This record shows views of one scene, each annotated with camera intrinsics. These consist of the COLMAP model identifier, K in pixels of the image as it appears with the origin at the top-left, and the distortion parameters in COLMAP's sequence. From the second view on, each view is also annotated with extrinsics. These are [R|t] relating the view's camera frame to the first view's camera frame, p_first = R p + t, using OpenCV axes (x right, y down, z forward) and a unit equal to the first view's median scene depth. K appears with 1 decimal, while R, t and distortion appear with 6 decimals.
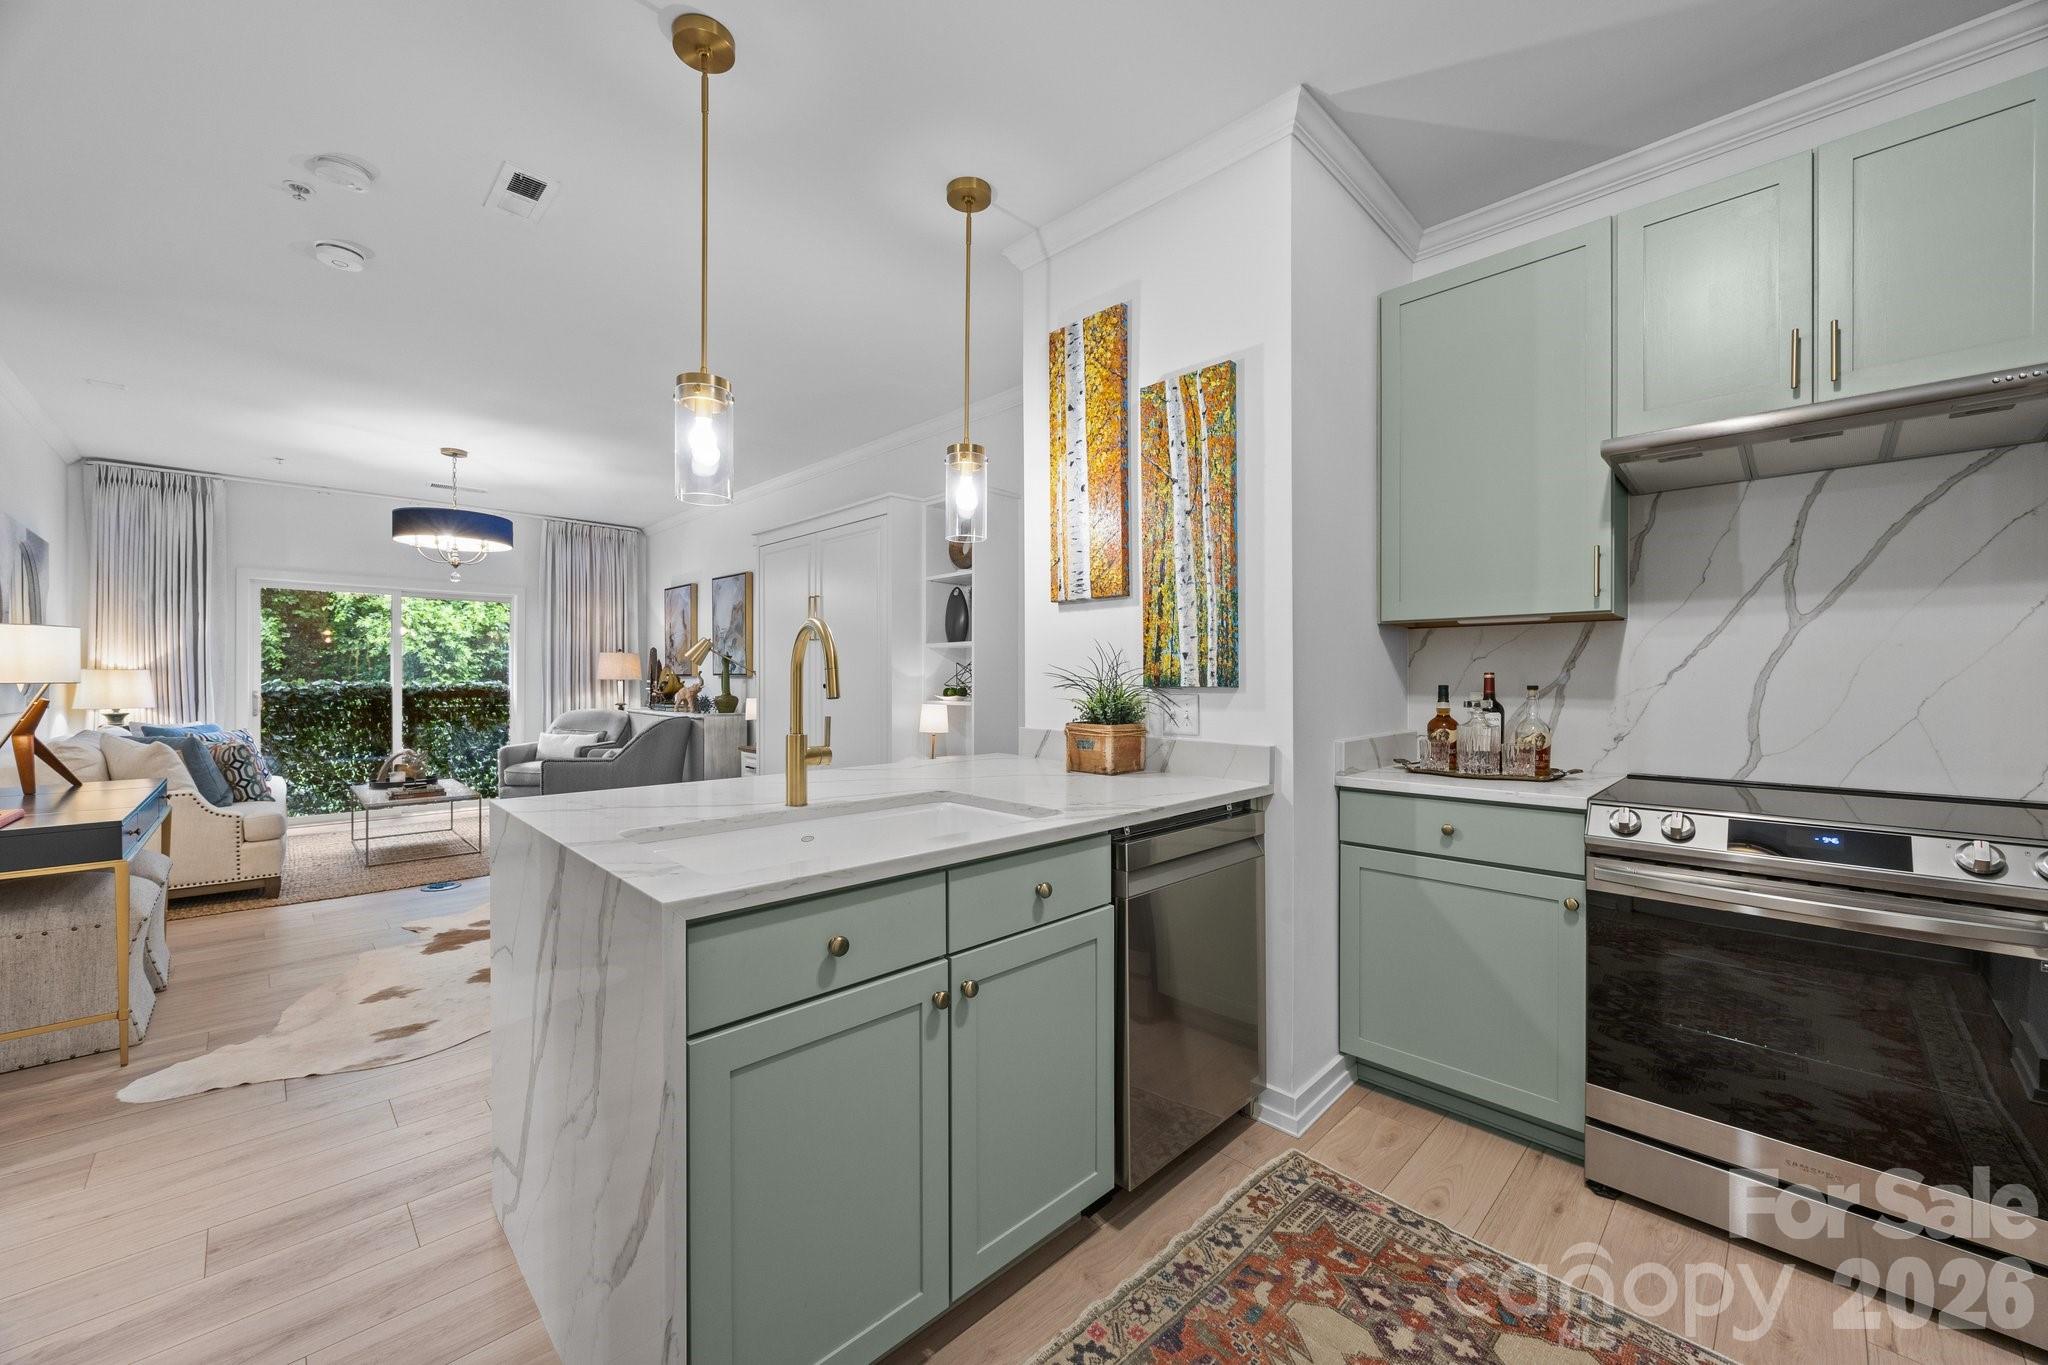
lens RADIAL K [[783.6, 0, 1035.7], [0, 783.6, 689.3], [0, 0, 1]] dist [-0.002227, 0.000449]
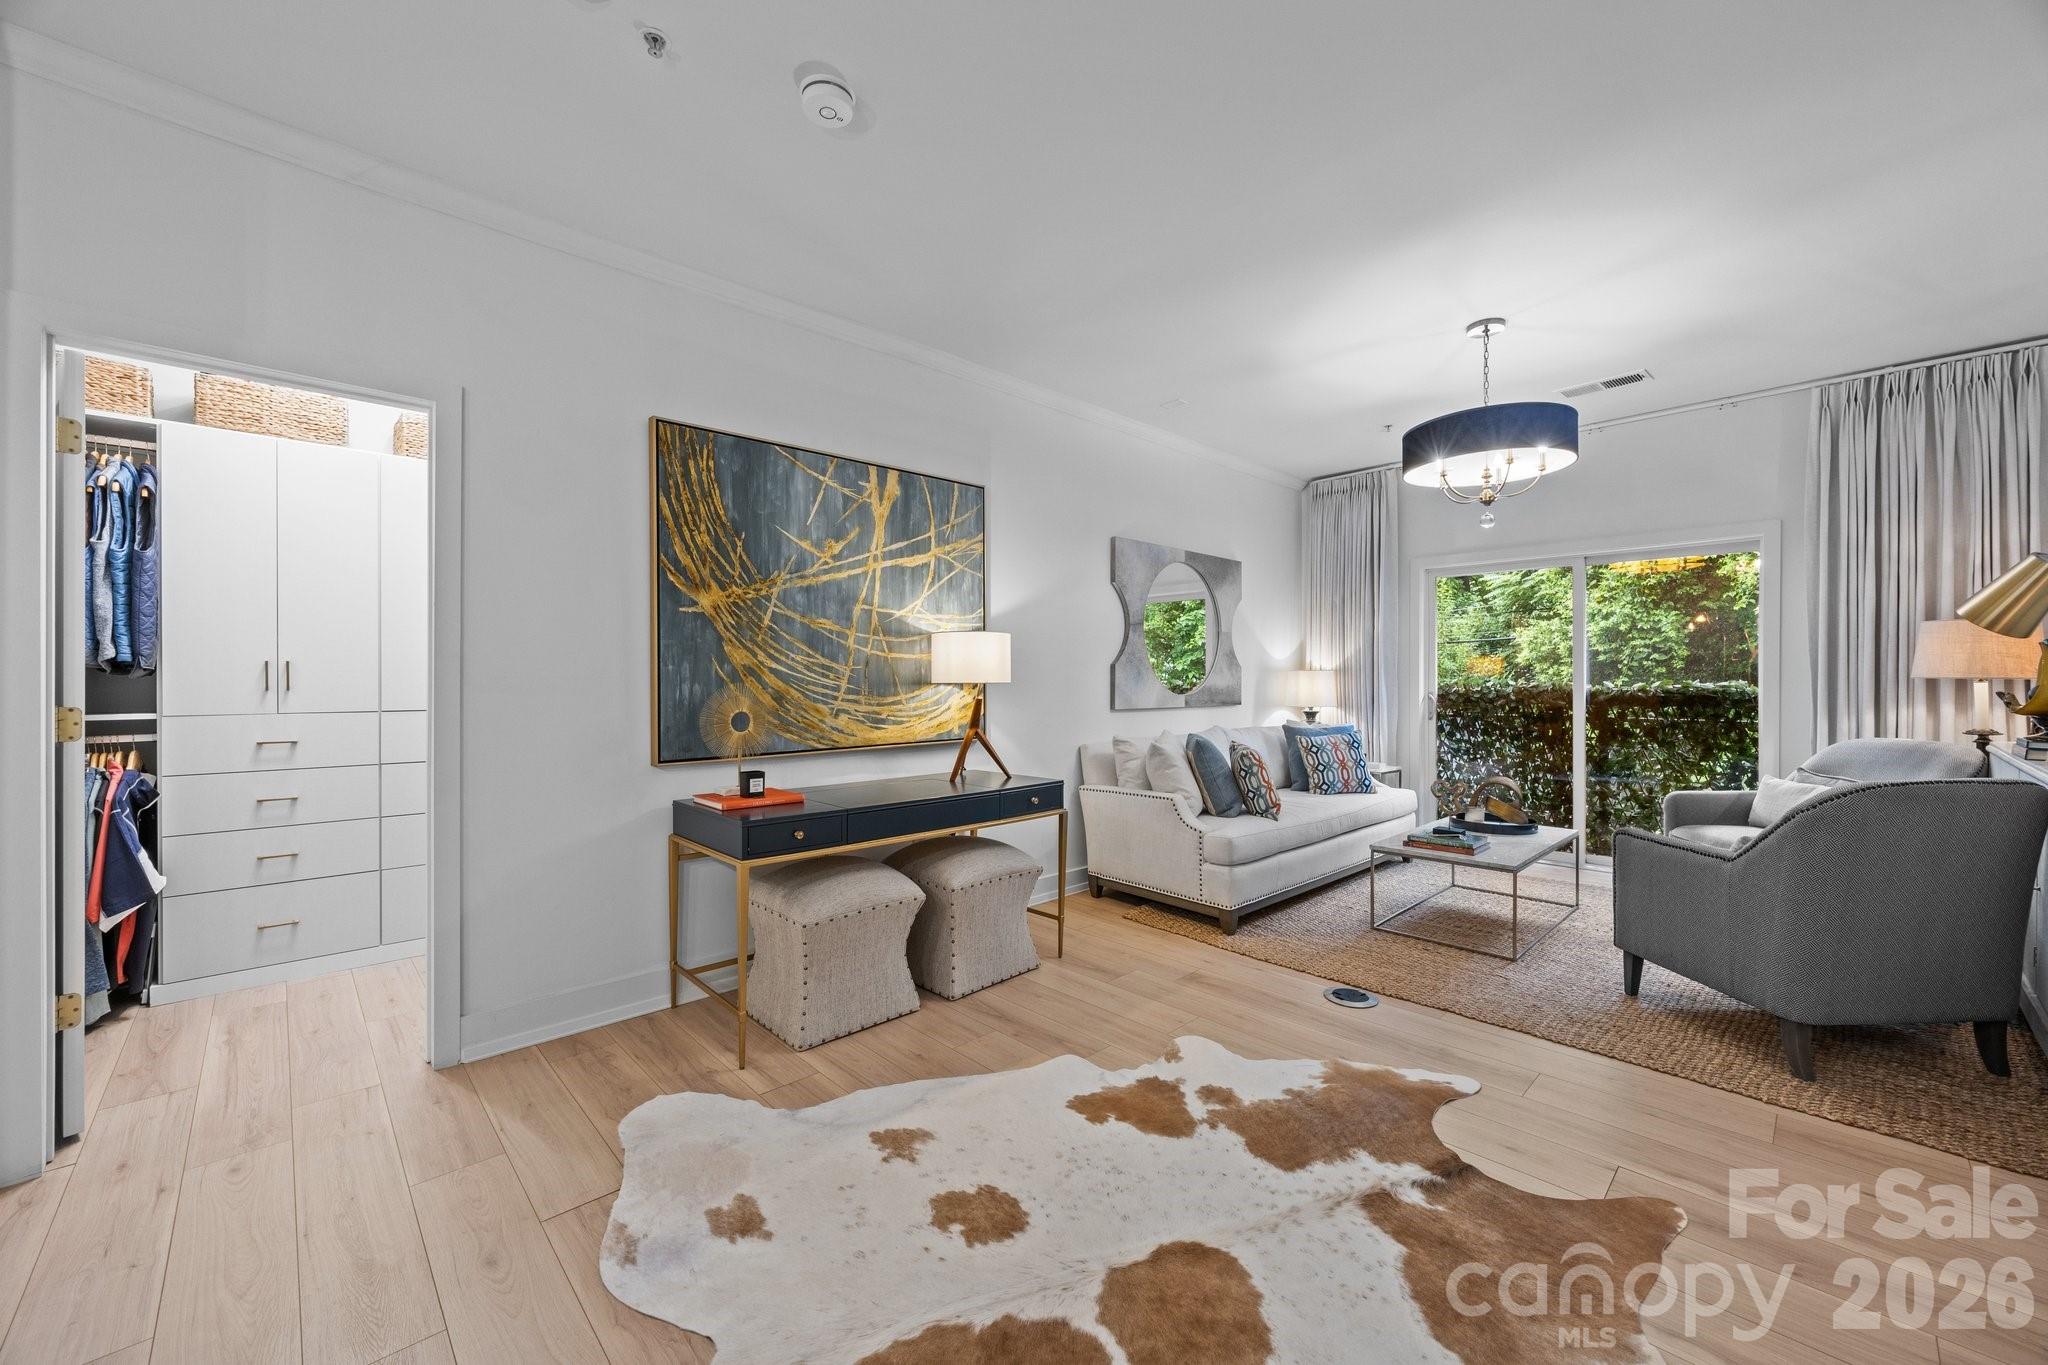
lens RADIAL K [[783.6, 0, 1034.5], [0, 783.6, 676.8], [0, 0, 1]] dist [-0.002227, 0.000449]
pose [[-0.030172, -0.005183, -0.999531, -0.187051], [-0.011687, 0.999920, -0.004832, -0.014606], [0.999476, 0.011536, -0.030230, 1.416711]]
